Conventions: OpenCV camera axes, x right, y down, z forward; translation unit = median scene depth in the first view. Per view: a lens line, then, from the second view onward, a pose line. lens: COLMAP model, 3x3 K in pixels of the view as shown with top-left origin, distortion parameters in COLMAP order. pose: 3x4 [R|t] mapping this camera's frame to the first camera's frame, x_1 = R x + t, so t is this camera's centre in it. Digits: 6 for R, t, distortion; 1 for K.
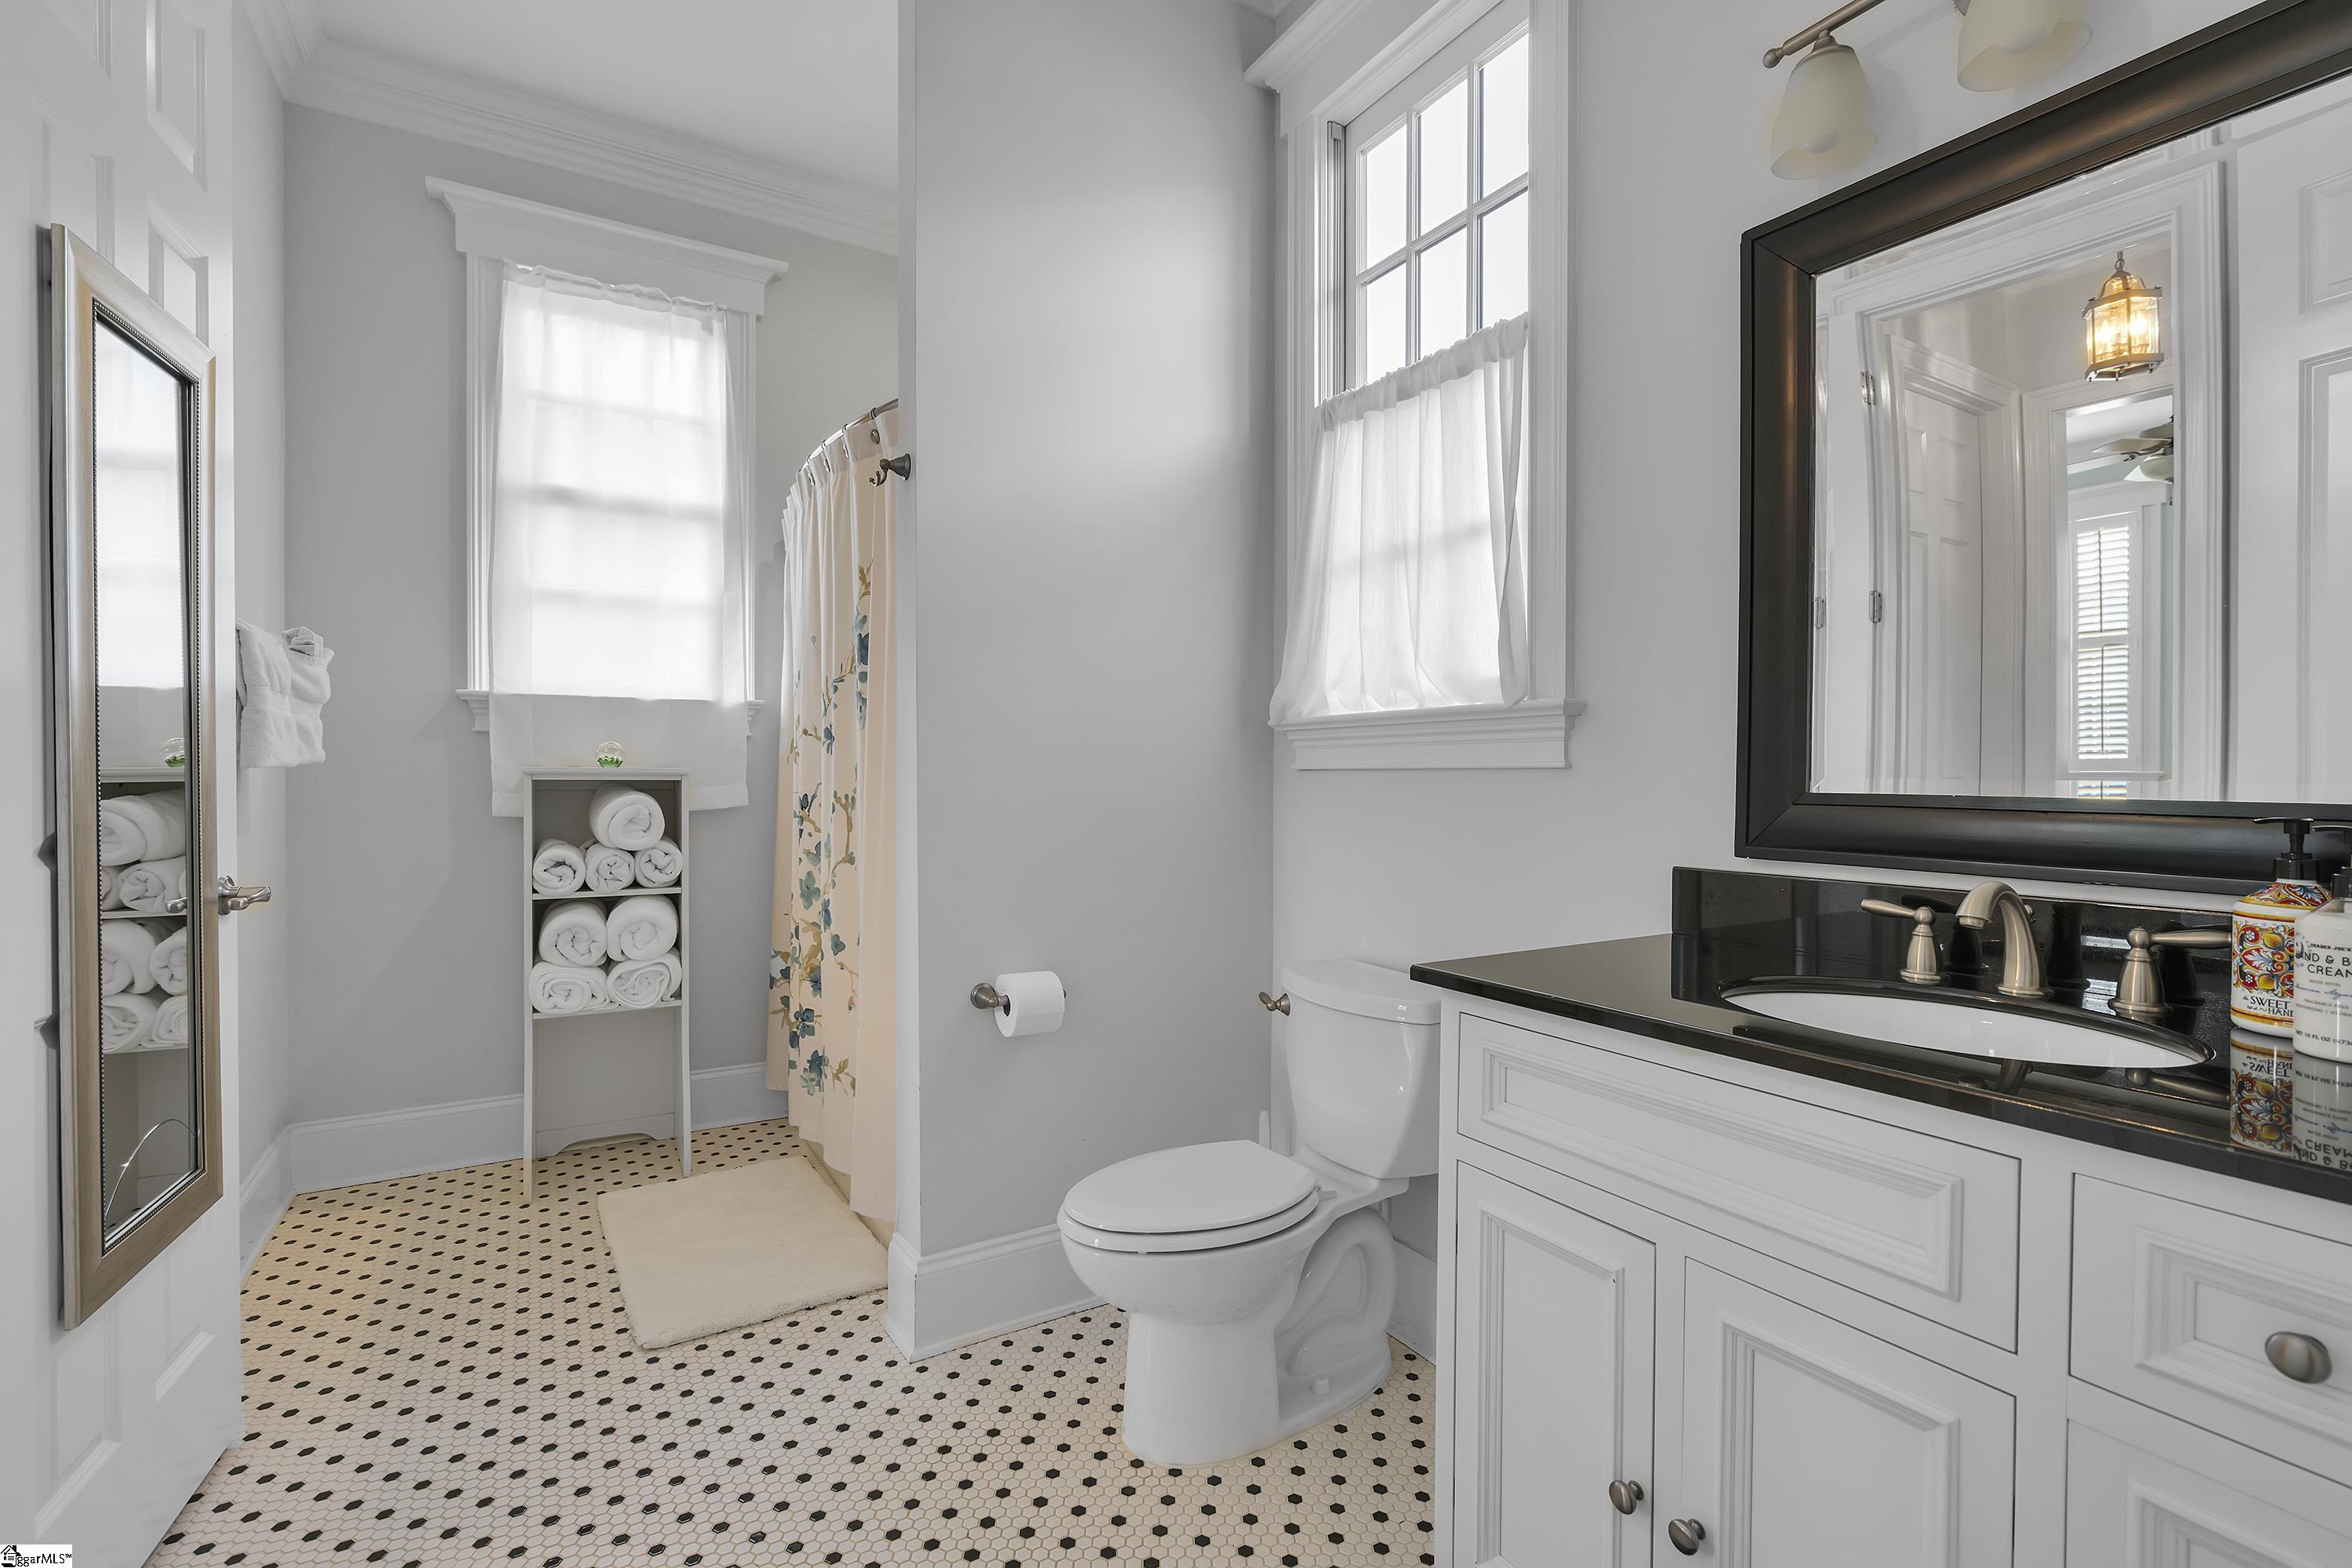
lens RADIAL K [[1068.2, 0, 1168.7], [0, 1068.2, 781.5], [0, 0, 1]] dist [-0.000507, 0.000063]
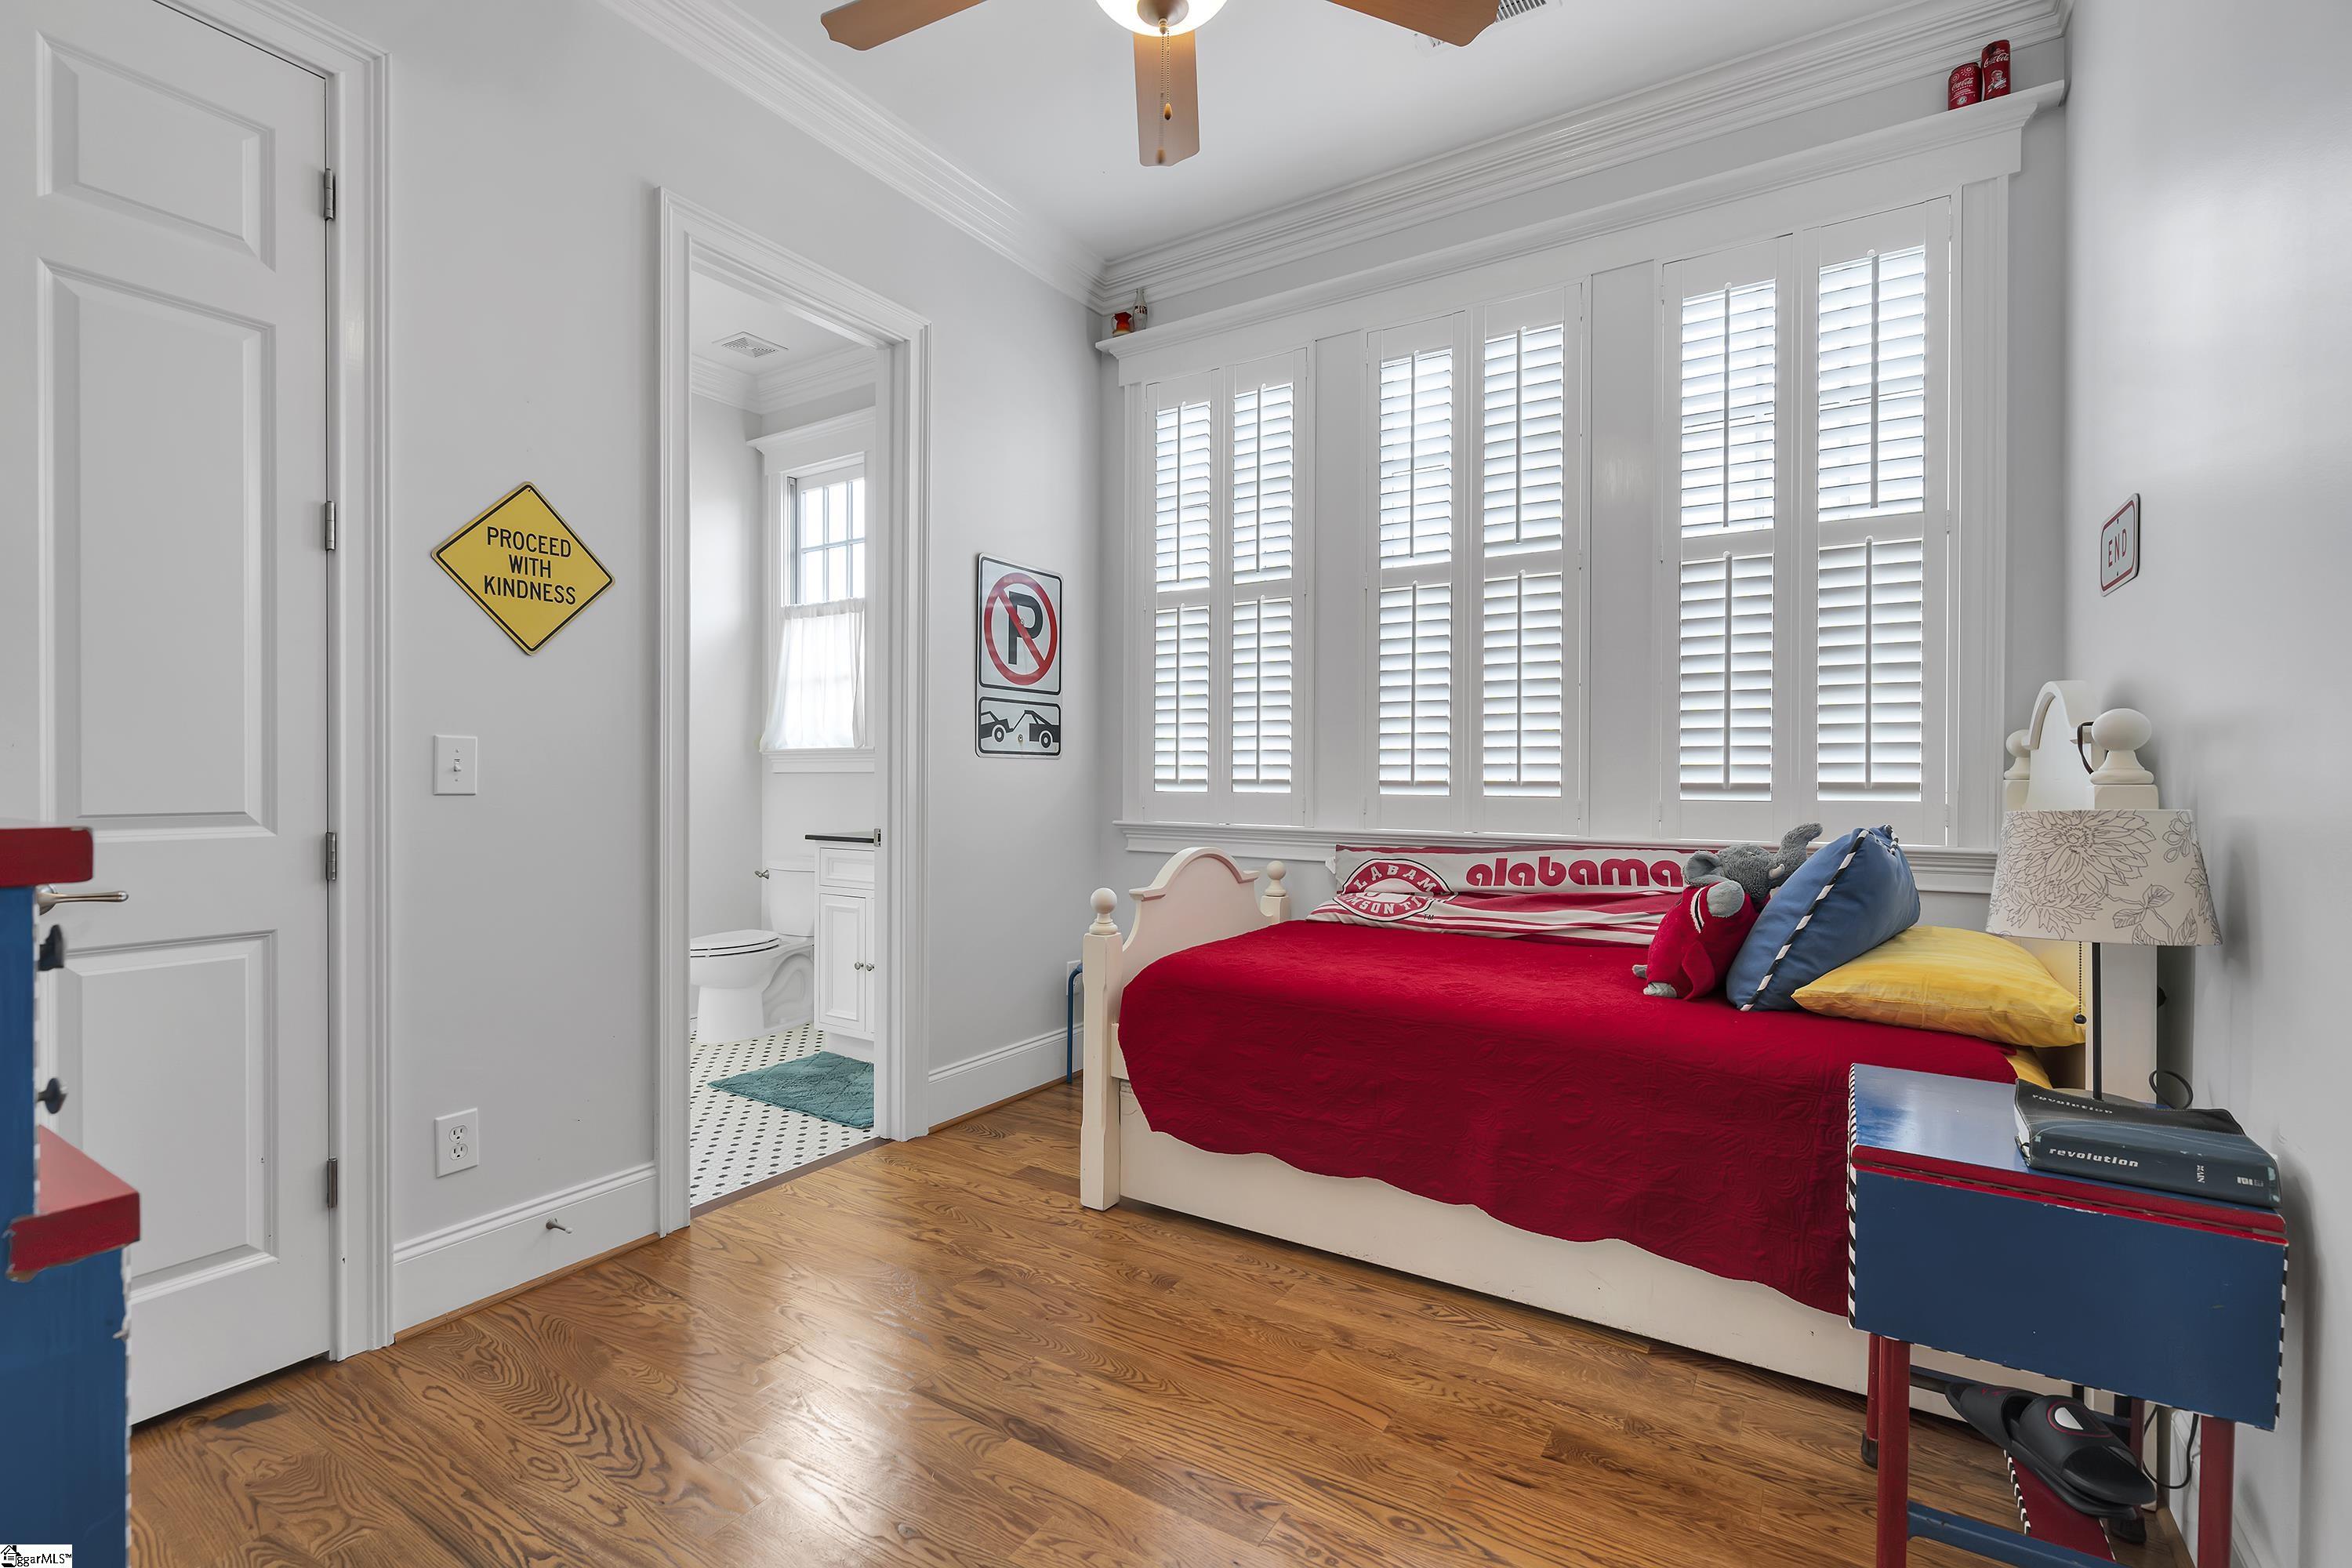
lens RADIAL K [[1068.2, 0, 1153.5], [0, 1068.2, 779.1], [0, 0, 1]] dist [-0.000507, 0.000063]
pose [[0.903888, -0.002107, 0.427763, -0.118326], [0.002966, 0.999995, -0.001342, 0.008123], [-0.427758, 0.002482, 0.903890, -1.388040]]
